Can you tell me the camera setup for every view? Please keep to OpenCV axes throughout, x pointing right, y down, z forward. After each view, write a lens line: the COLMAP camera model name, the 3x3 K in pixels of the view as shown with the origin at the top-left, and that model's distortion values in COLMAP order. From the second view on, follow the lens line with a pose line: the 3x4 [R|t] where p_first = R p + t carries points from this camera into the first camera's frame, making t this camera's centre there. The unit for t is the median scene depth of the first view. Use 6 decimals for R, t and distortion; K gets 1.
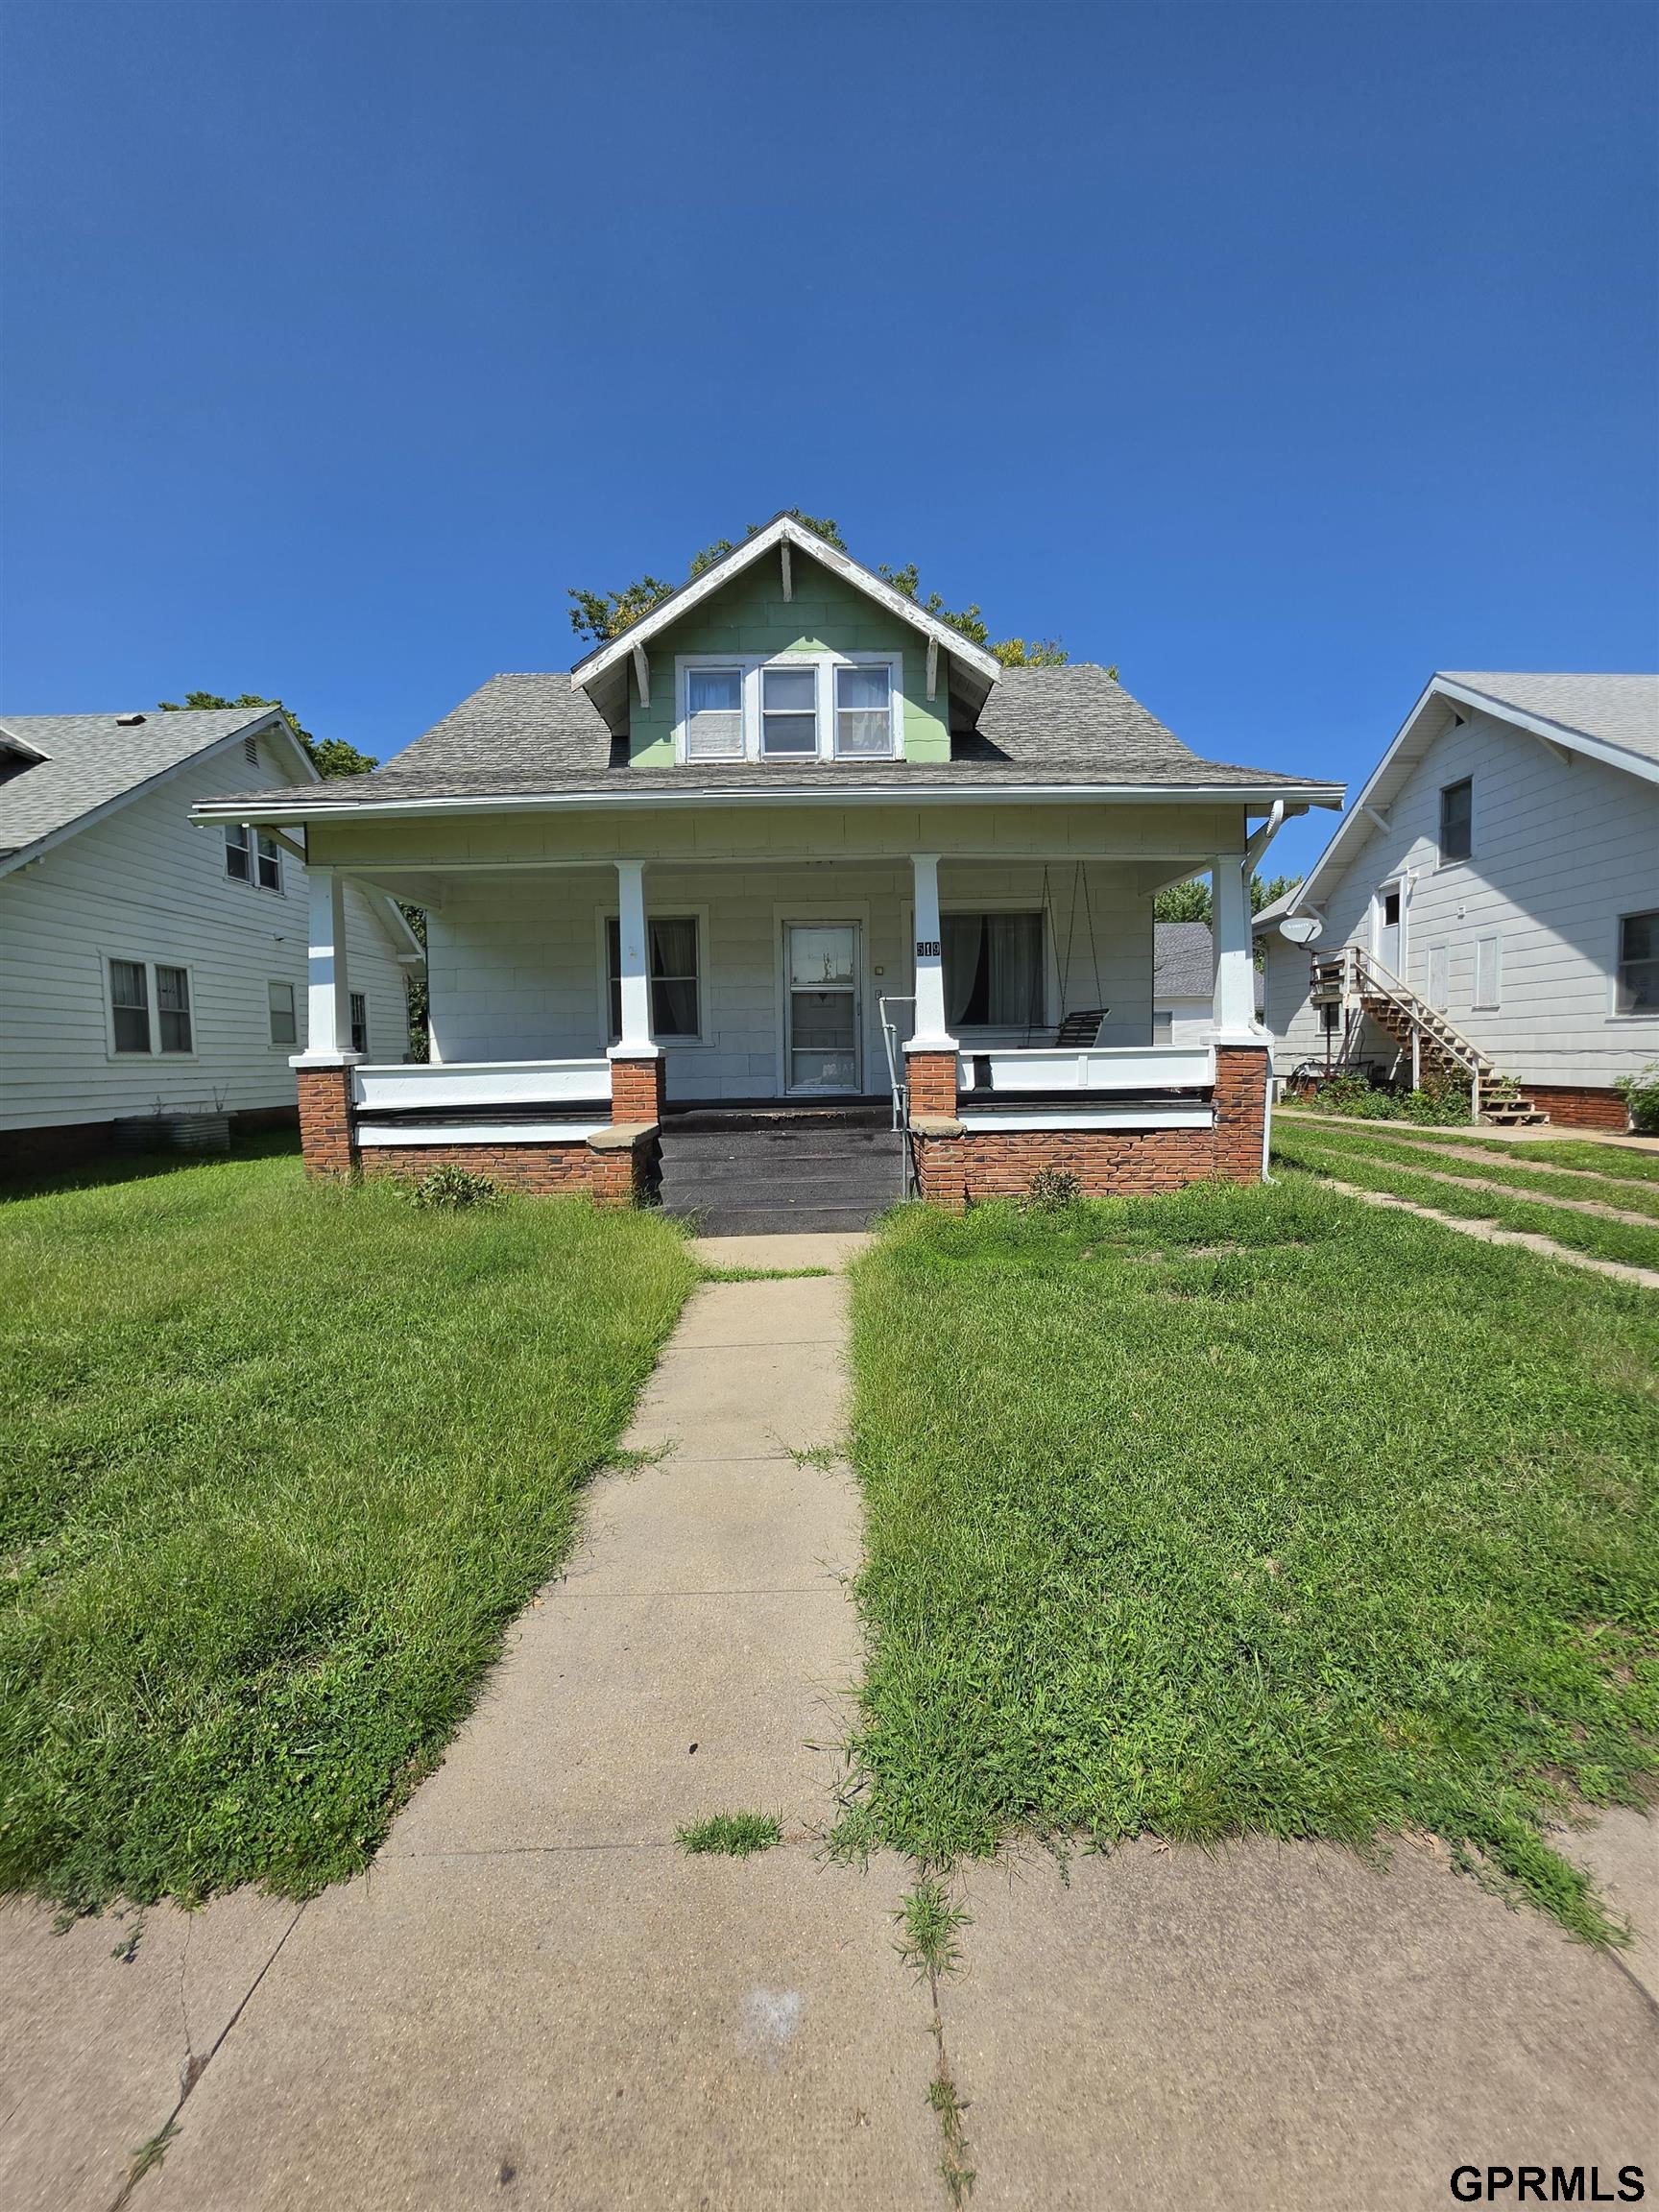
lens RADIAL K [[887.5, 0, 832.0], [0, 887.5, 1104.3], [0, 0, 1]] dist [-0.005856, 0.001088]
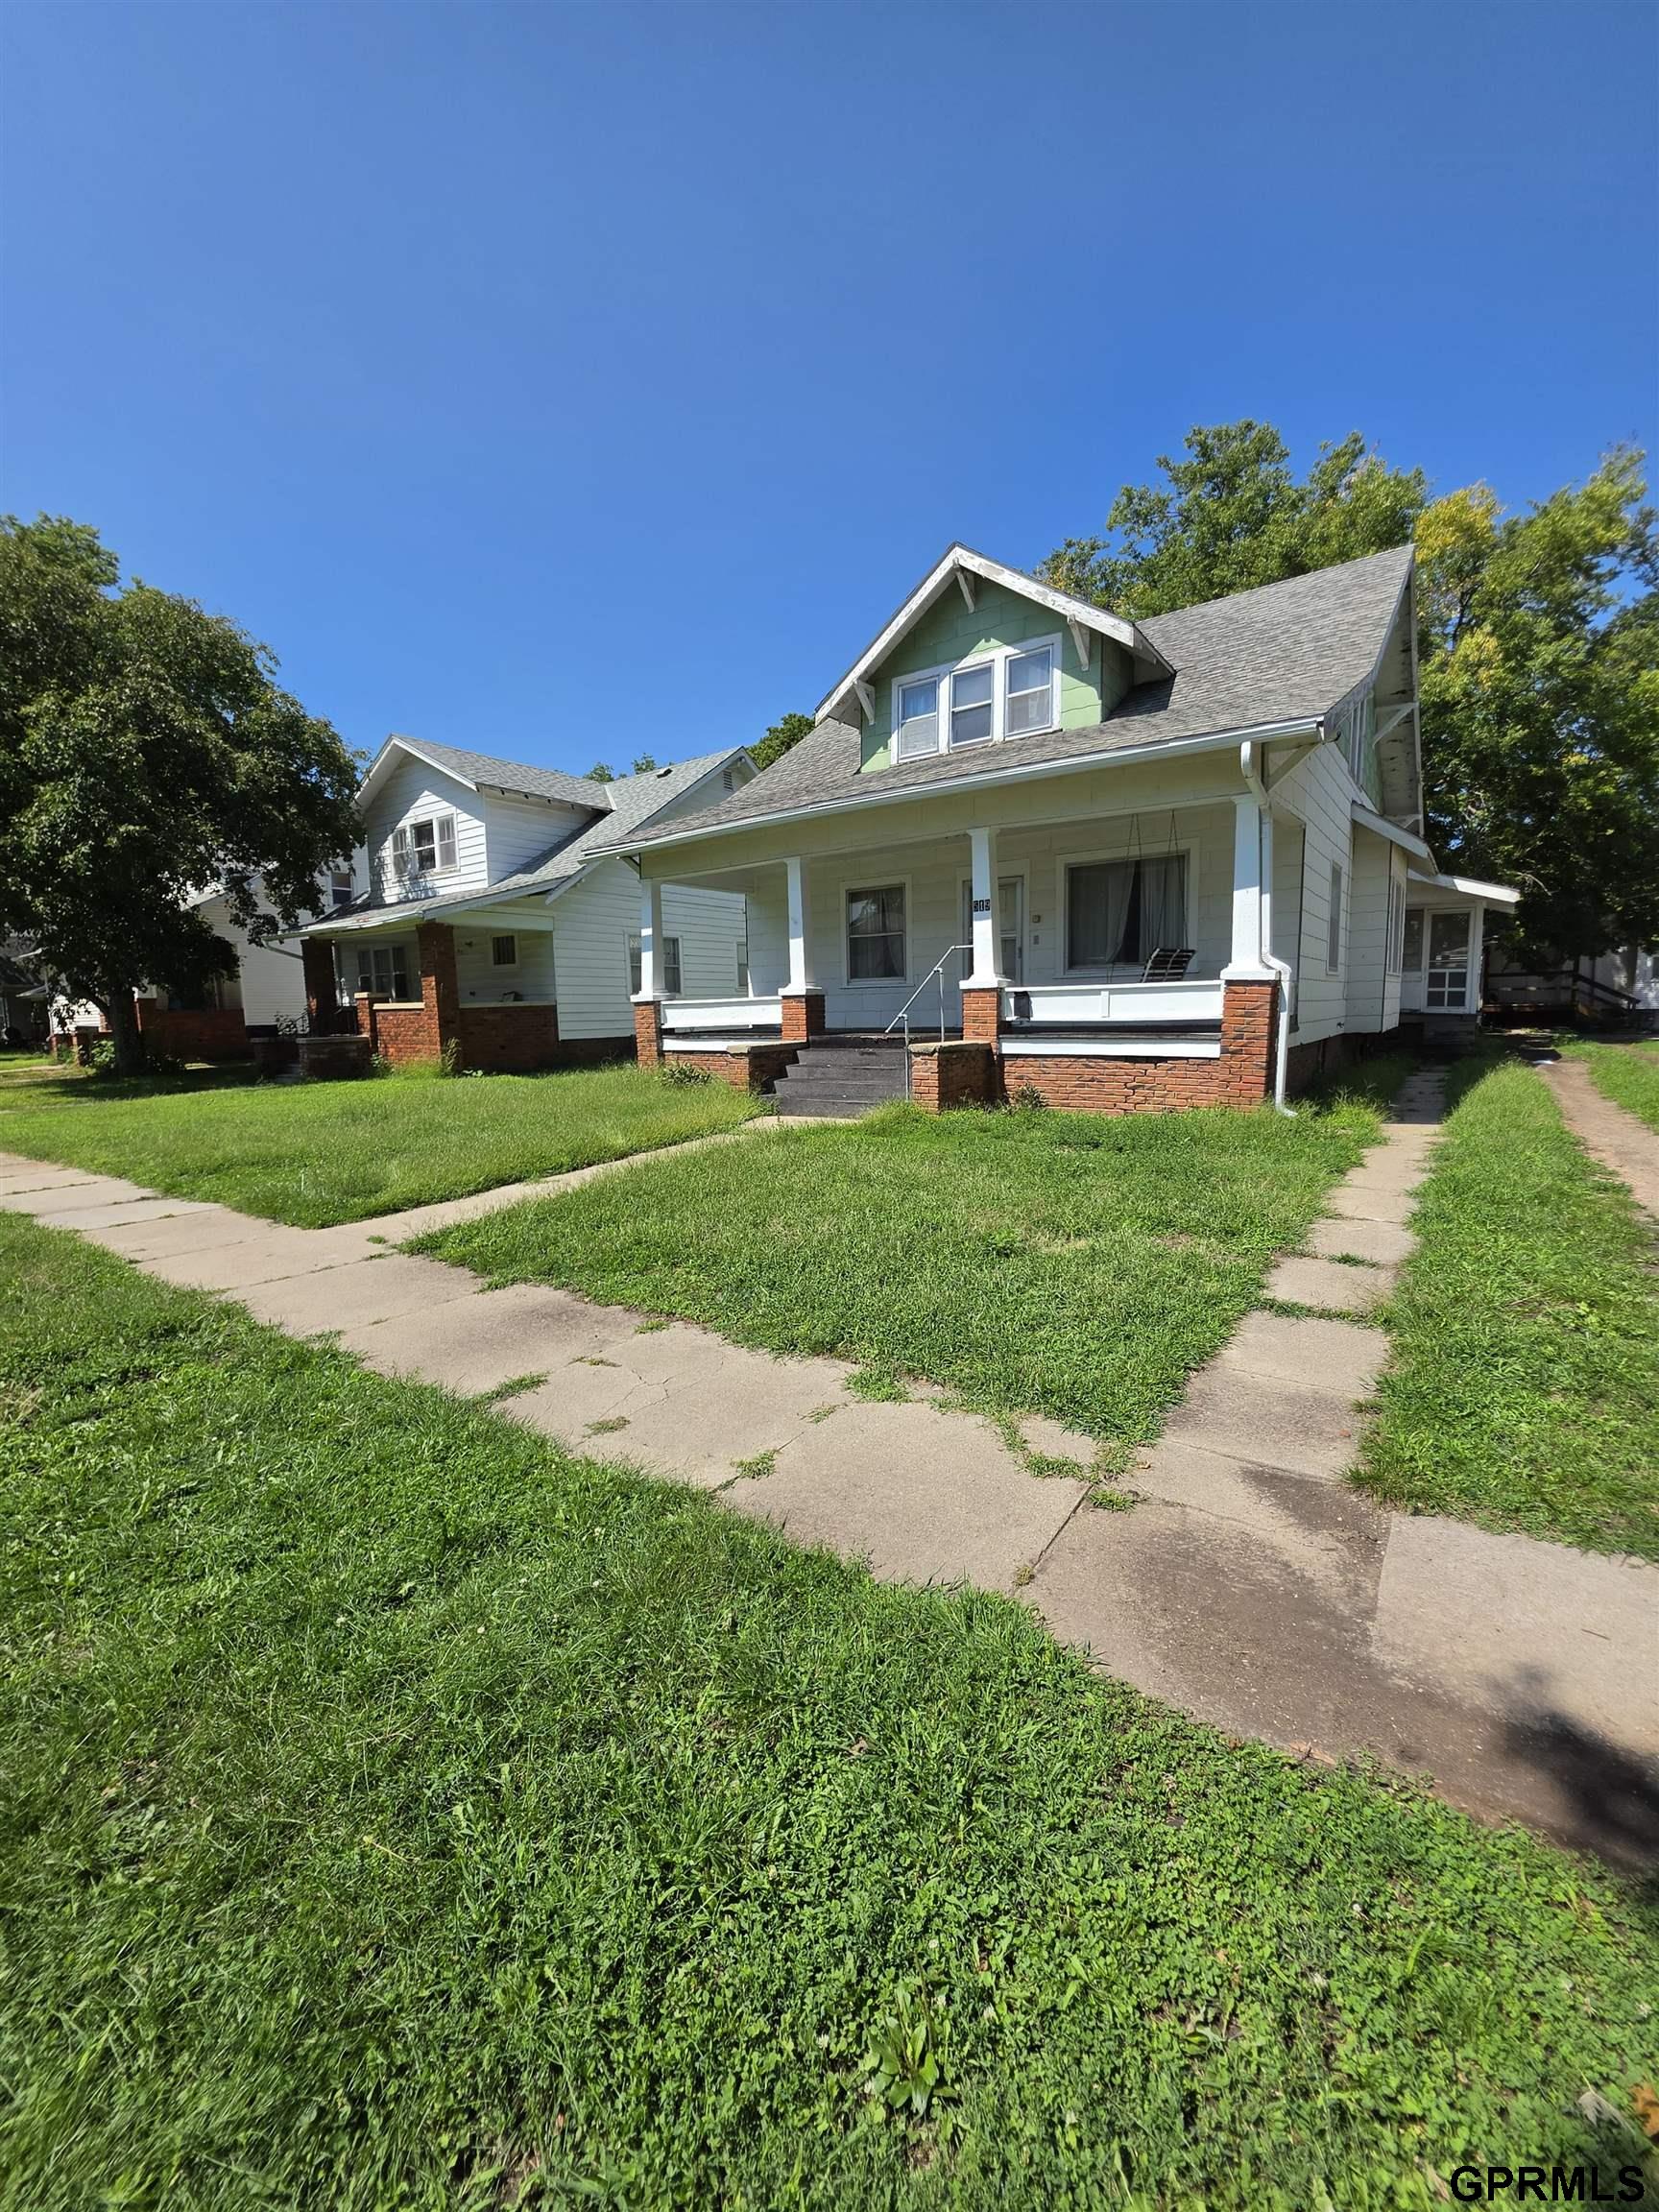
lens RADIAL K [[887.5, 0, 844.2], [0, 887.5, 1105.1], [0, 0, 1]] dist [-0.005856, 0.001088]
pose [[0.805899, 0.066913, -0.588260, 0.588457], [-0.025328, 0.996580, 0.078660, 0.008618], [0.591511, -0.048492, 0.804837, -0.105306]]
